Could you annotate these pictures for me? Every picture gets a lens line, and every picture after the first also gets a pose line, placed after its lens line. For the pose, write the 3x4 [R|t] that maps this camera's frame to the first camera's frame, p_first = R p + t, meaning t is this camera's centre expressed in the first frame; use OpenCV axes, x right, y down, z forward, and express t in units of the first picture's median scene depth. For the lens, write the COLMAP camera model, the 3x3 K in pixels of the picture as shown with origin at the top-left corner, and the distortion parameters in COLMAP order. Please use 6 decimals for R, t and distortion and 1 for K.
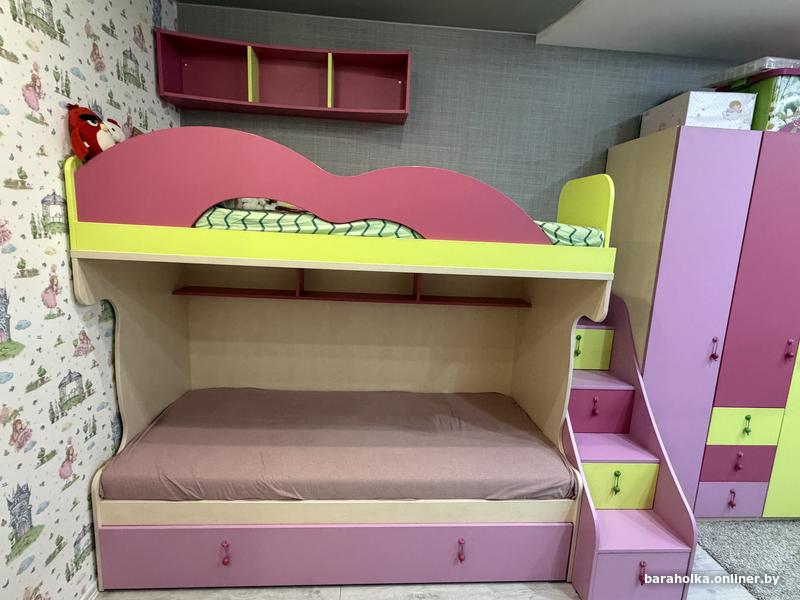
lens RADIAL K [[430.5, 0, 400.0], [0, 430.5, 300.0], [0, 0, 1]] dist [0.000812, -0.001040]
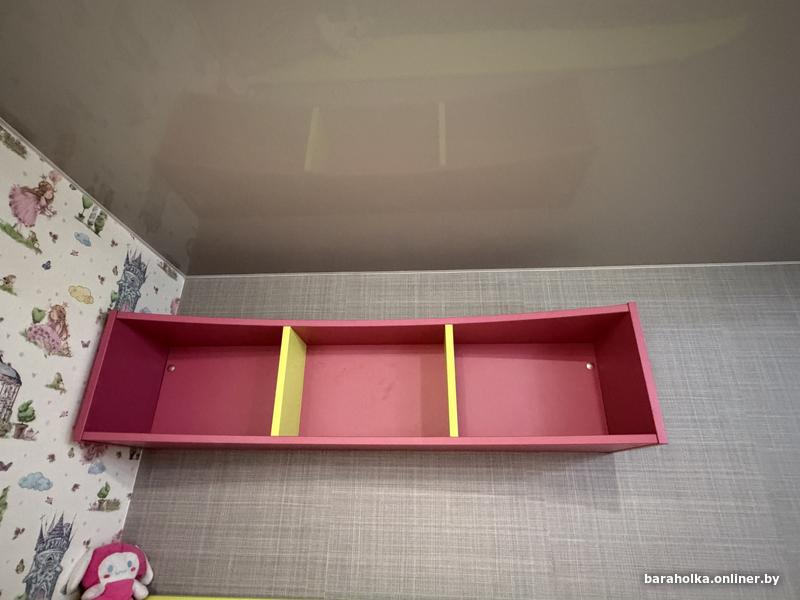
lens RADIAL K [[430.5, 0, 400.0], [0, 430.5, 300.0], [0, 0, 1]] dist [0.000812, -0.001040]
pose [[0.987907, -0.094580, -0.122860, -0.172157], [0.009713, 0.828591, -0.559770, -0.366939], [0.154744, 0.551808, 0.819489, 0.651392]]
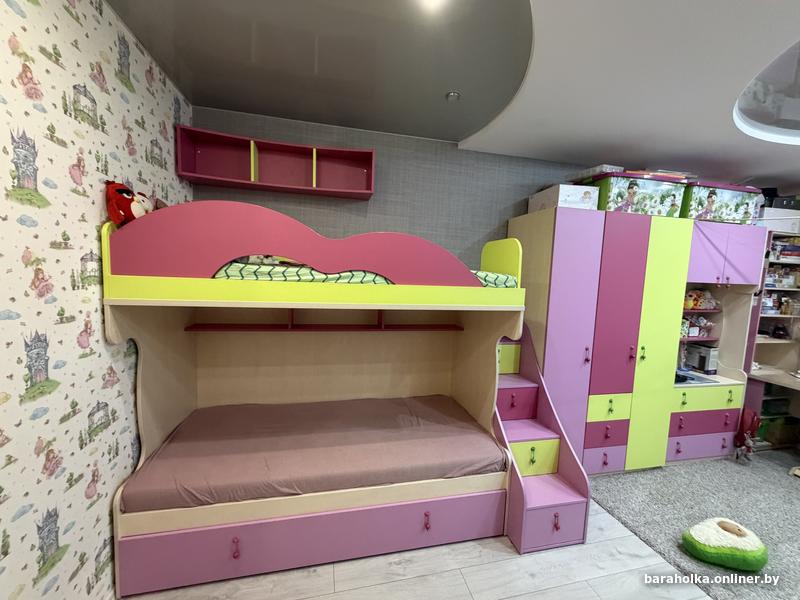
lens RADIAL K [[321.6, 0, 400.0], [0, 321.6, 300.0], [0, 0, 1]] dist [-0.001170, 0.000521]
pose [[0.988508, -0.022640, 0.149461, -0.065799], [0.034355, 0.996495, -0.076275, -0.012132], [-0.147211, 0.080533, 0.985821, -0.001122]]
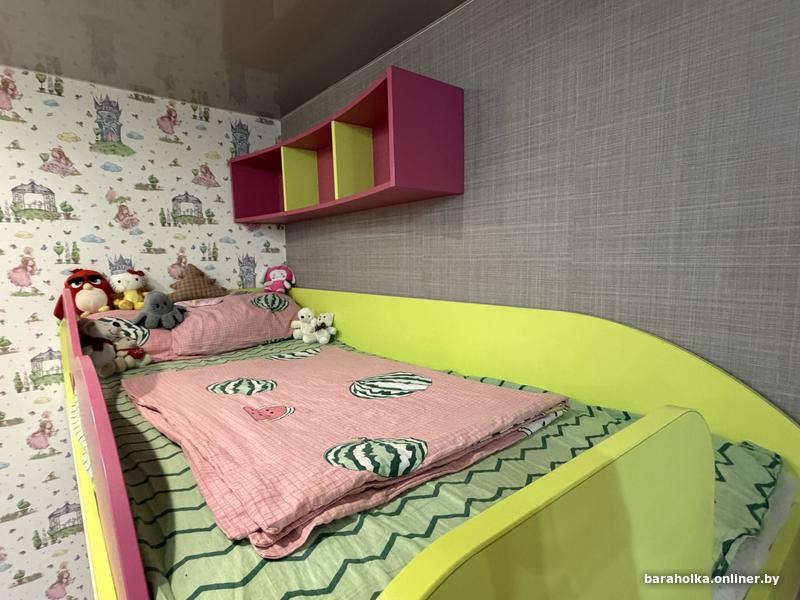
lens RADIAL K [[430.5, 0, 400.0], [0, 430.5, 300.0], [0, 0, 1]] dist [0.000812, -0.001040]
pose [[0.561874, 0.019056, -0.827003, 0.501205], [-0.093975, 0.994733, -0.040927, -0.313749], [0.821867, 0.100714, 0.560706, 0.824395]]
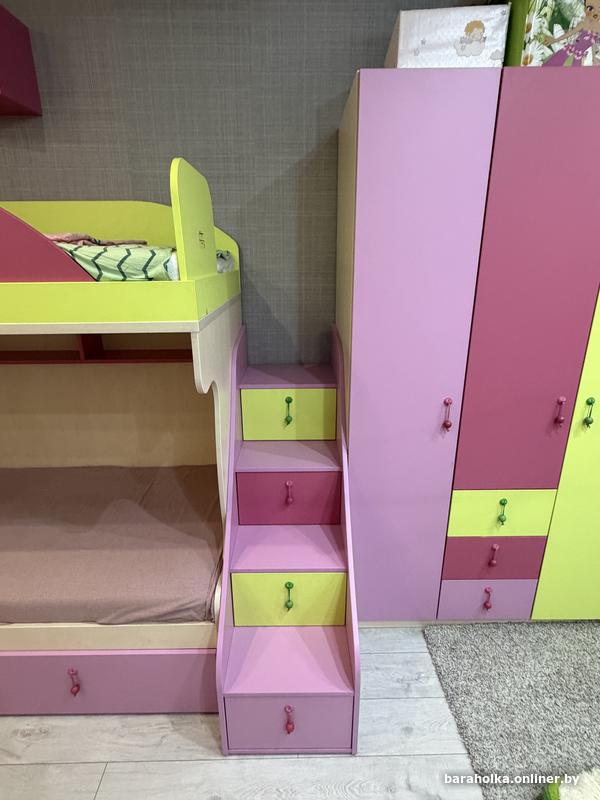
lens RADIAL K [[430.5, 0, 300.0], [0, 430.5, 400.0], [0, 0, 1]] dist [0.000812, -0.001040]
pose [[0.996068, -0.031688, -0.082733, 0.609290], [0.043807, 0.987860, 0.149045, -0.030396], [0.077006, -0.152083, 0.985363, 0.312380]]
